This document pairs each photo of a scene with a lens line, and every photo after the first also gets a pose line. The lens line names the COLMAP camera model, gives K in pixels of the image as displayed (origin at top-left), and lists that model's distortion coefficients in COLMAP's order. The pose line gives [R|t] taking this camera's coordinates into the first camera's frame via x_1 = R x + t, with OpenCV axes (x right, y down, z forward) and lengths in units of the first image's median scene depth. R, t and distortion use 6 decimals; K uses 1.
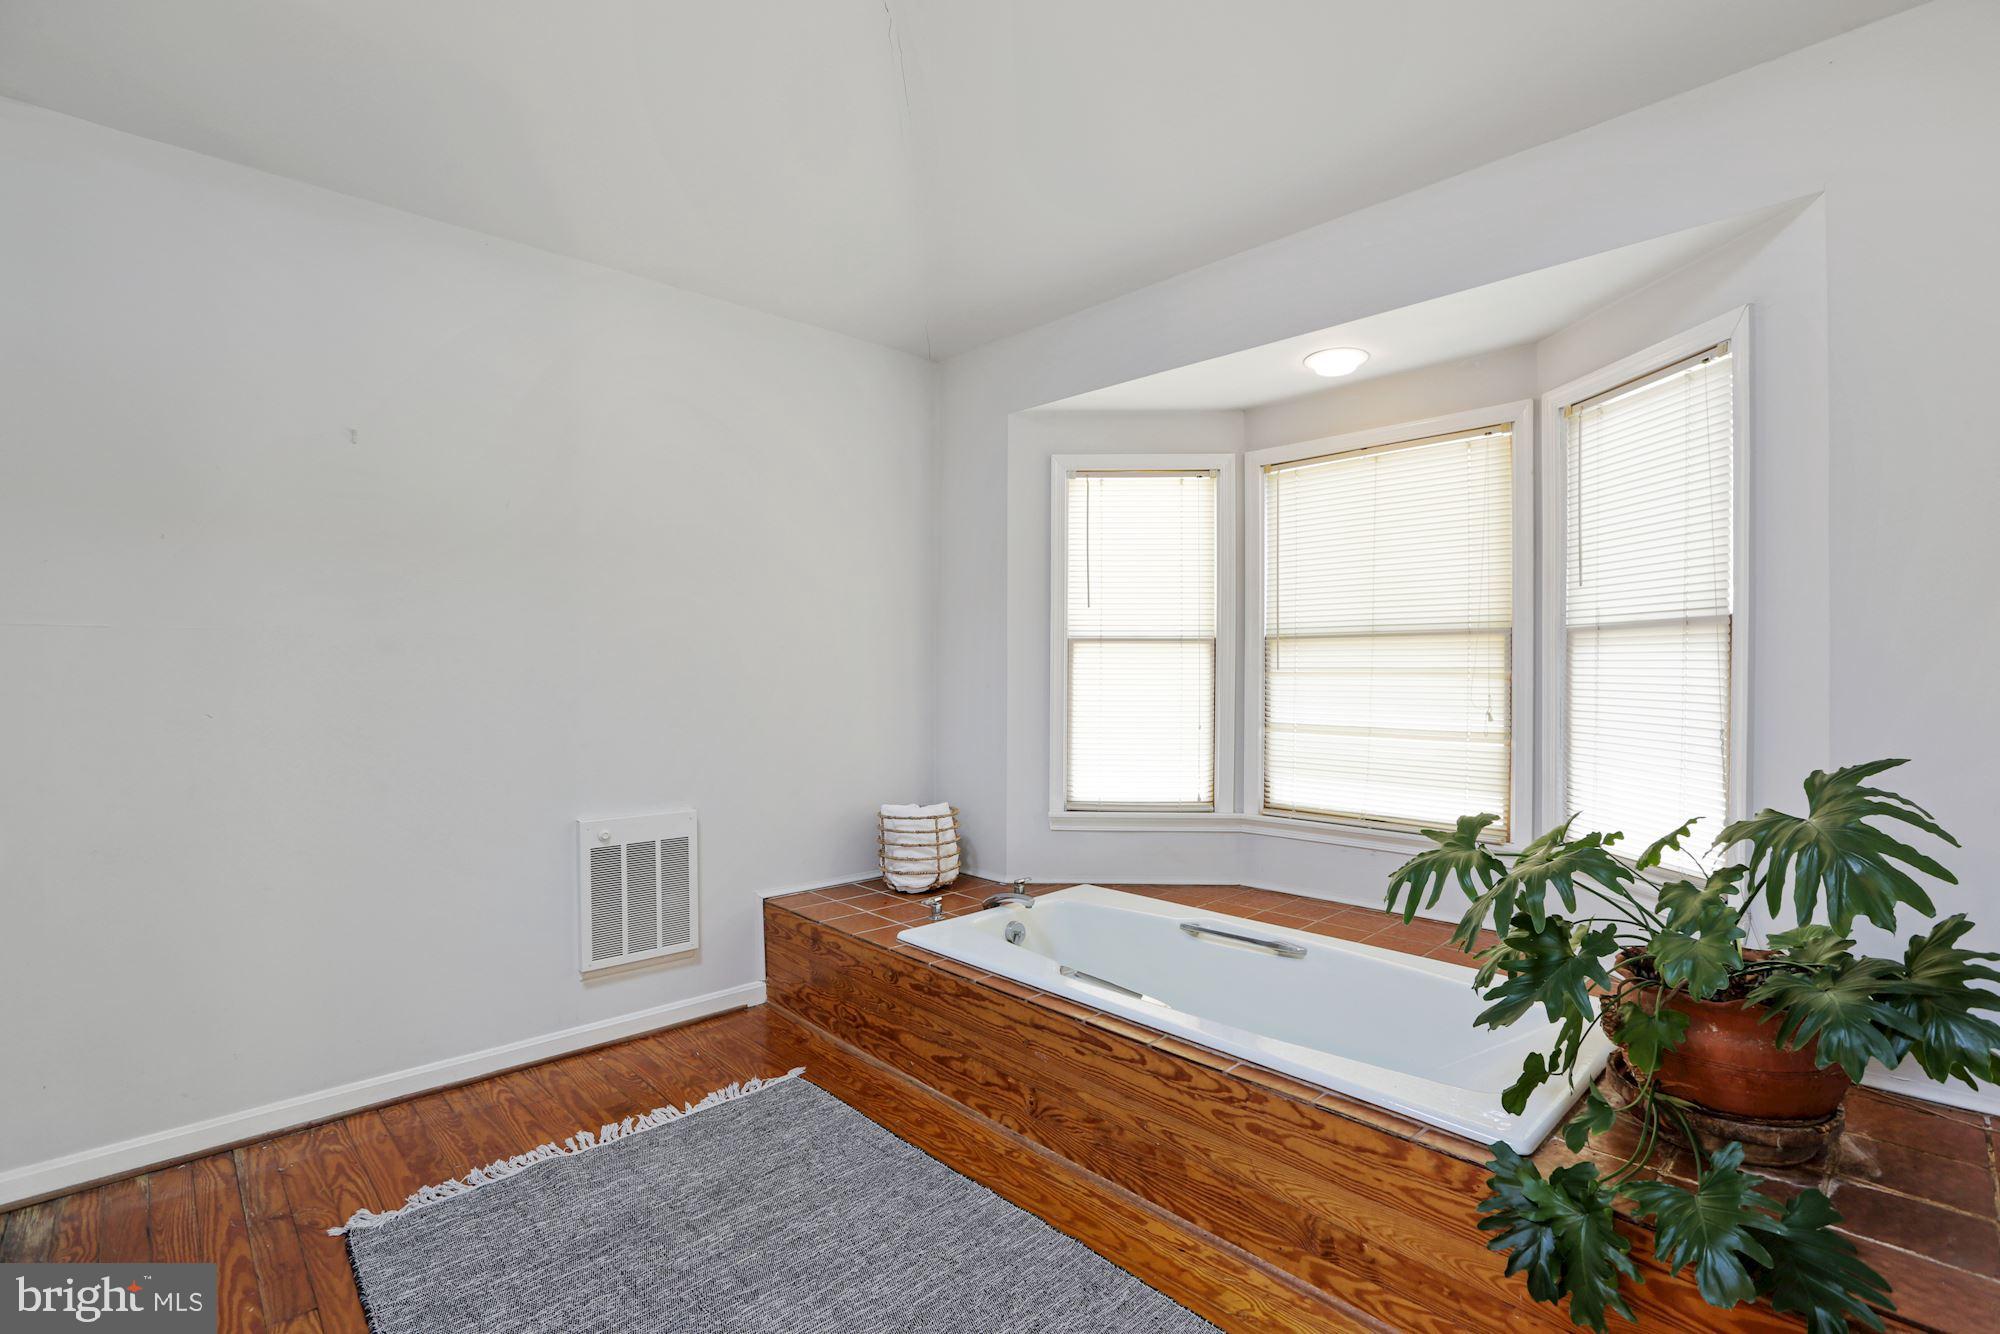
lens RADIAL K [[910.7, 0, 1007.4], [0, 910.7, 667.3], [0, 0, 1]] dist [-0.023215, 0.005611]
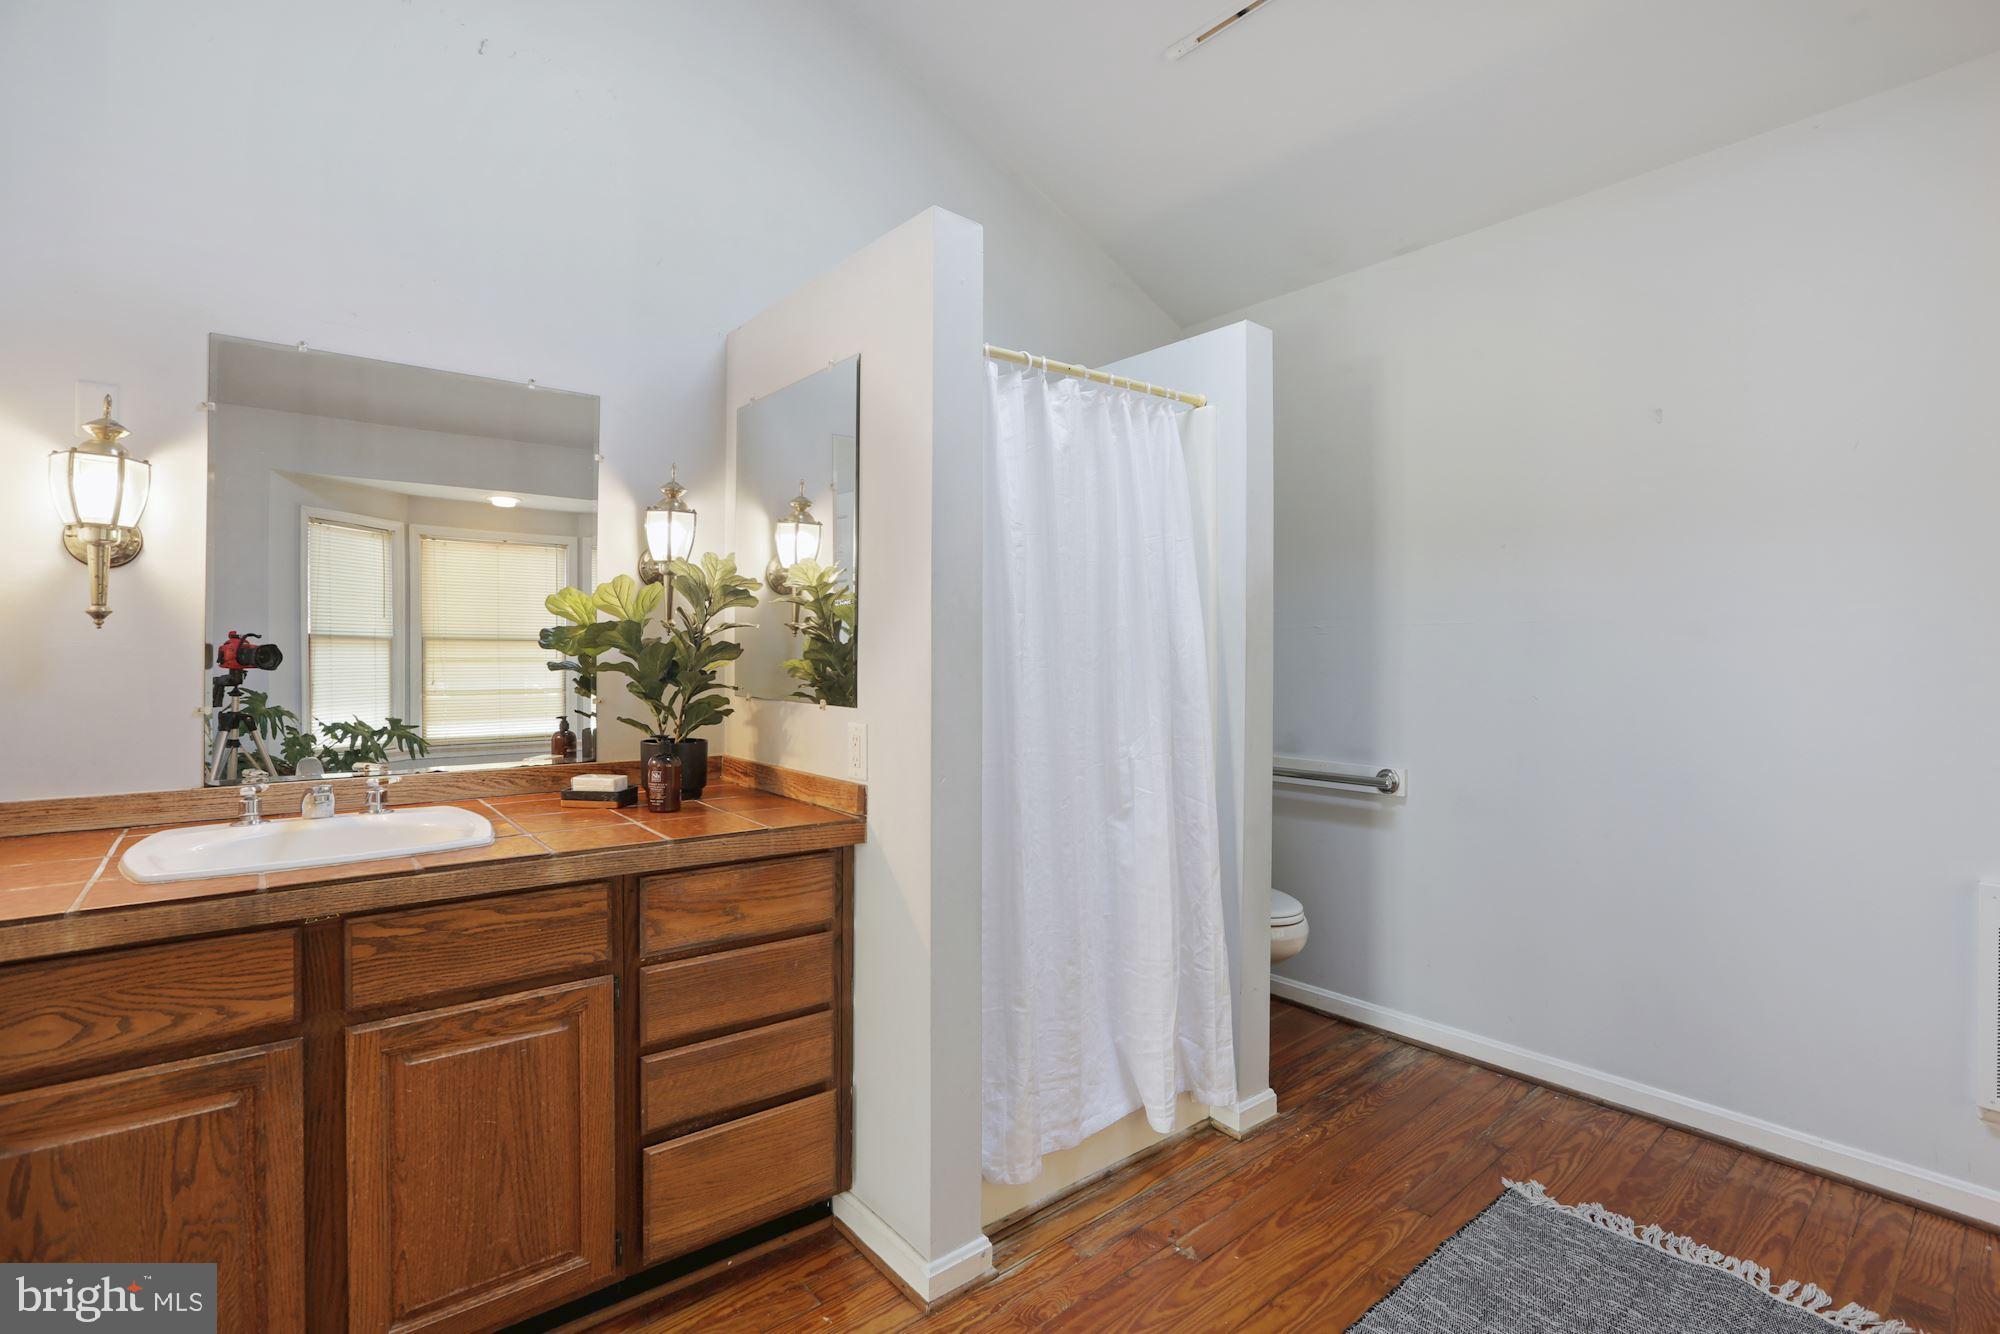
lens RADIAL K [[910.7, 0, 958.4], [0, 910.7, 655.2], [0, 0, 1]] dist [-0.023215, 0.005611]
pose [[-0.084977, 0.000634, -0.996383, 0.341323], [0.001914, 0.999998, 0.000473, -0.000151], [0.996381, -0.001867, -0.084979, 0.405320]]
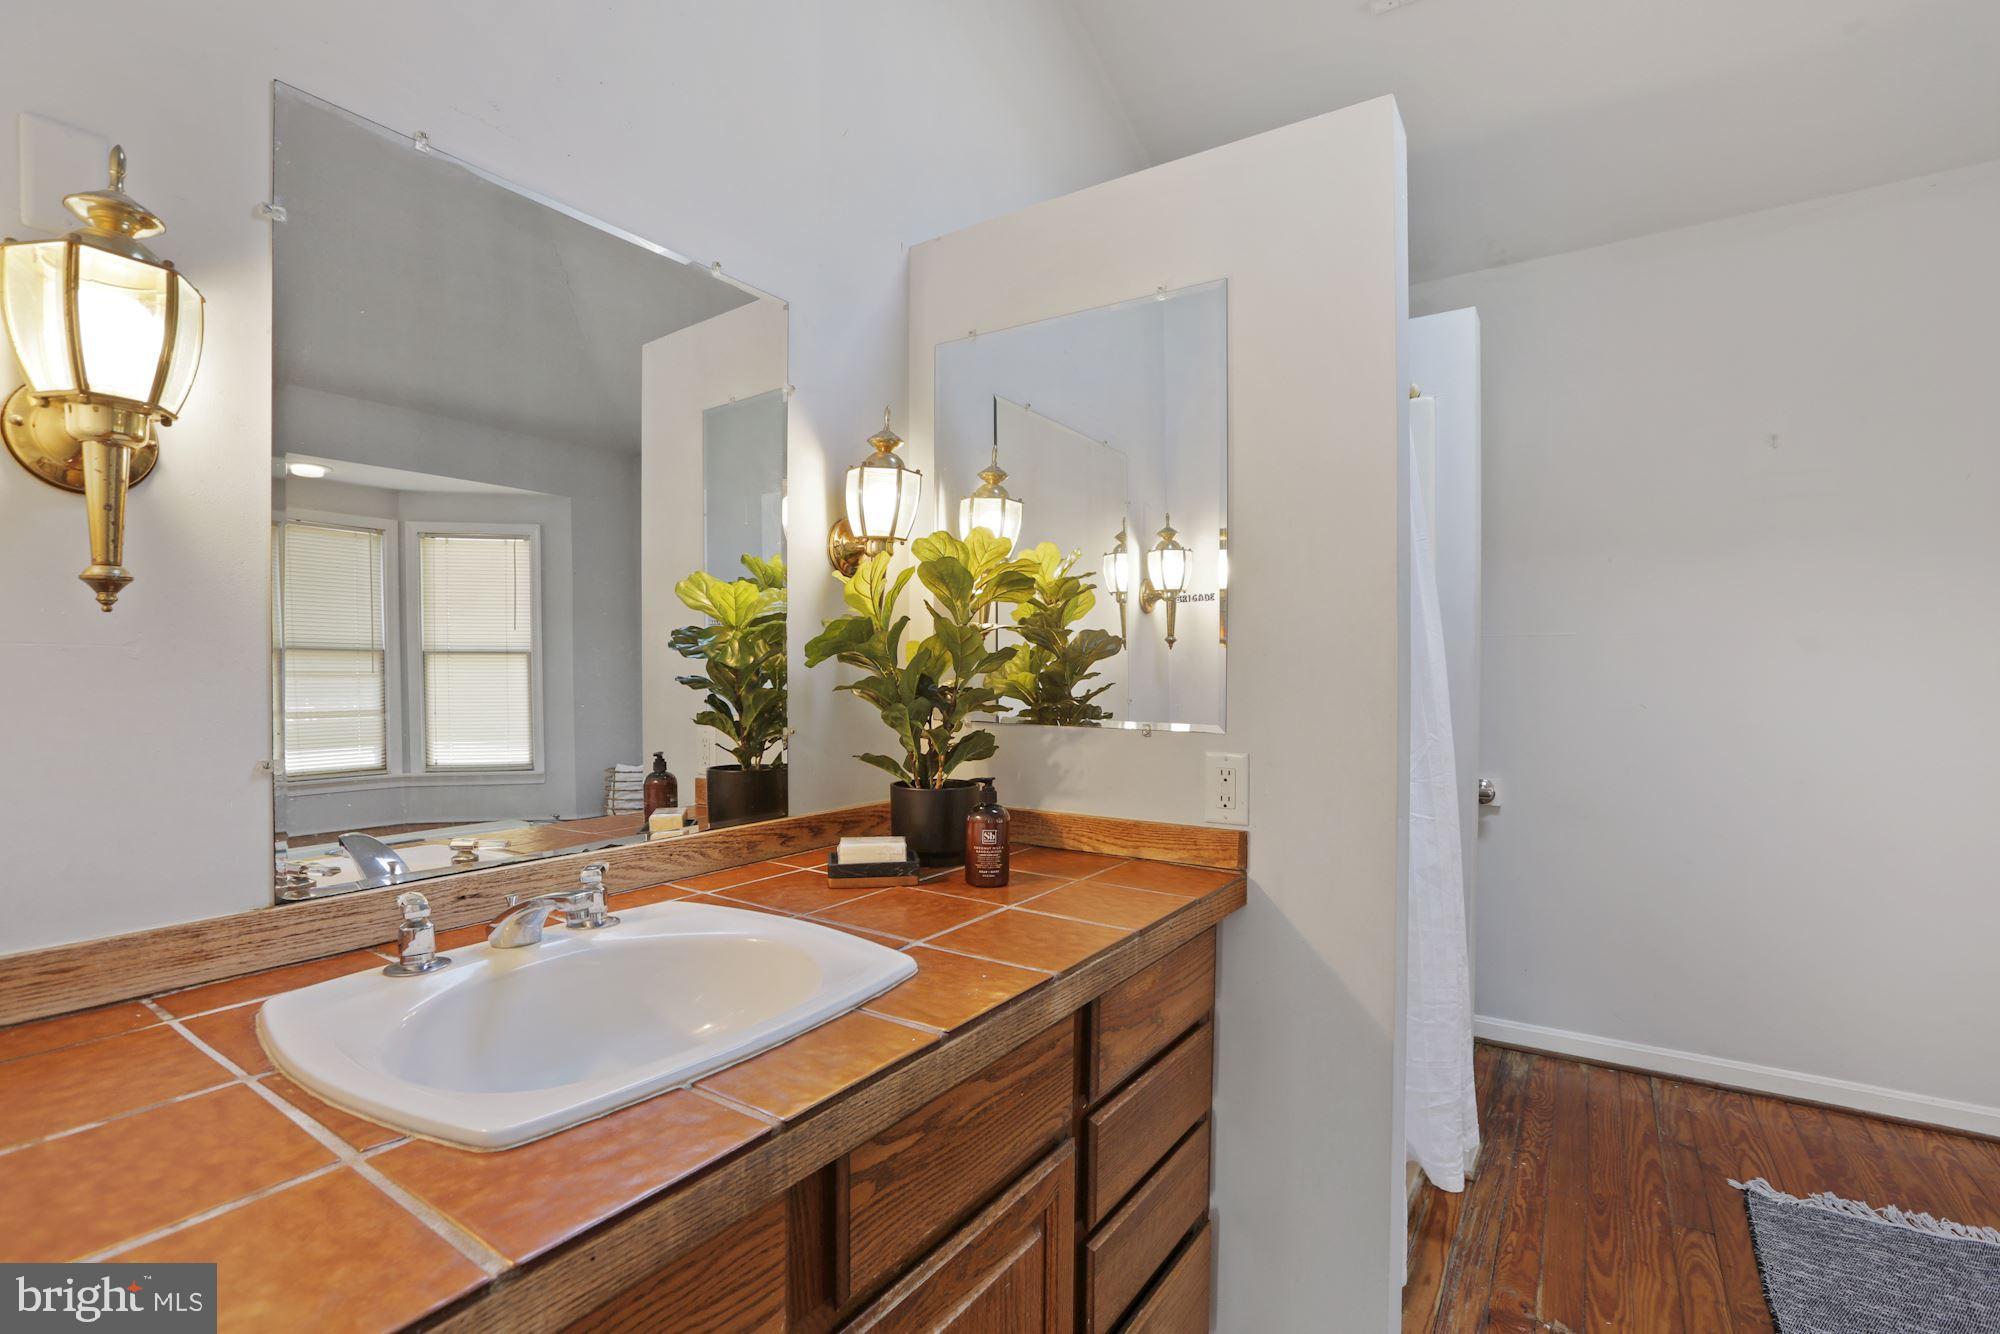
lens RADIAL K [[910.7, 0, 991.9], [0, 910.7, 682.5], [0, 0, 1]] dist [-0.023215, 0.005611]
pose [[0.214111, 0.013783, -0.976712, 0.098627], [0.004150, 0.999879, 0.015020, 0.002217], [0.976801, -0.007269, 0.214028, -0.099062]]
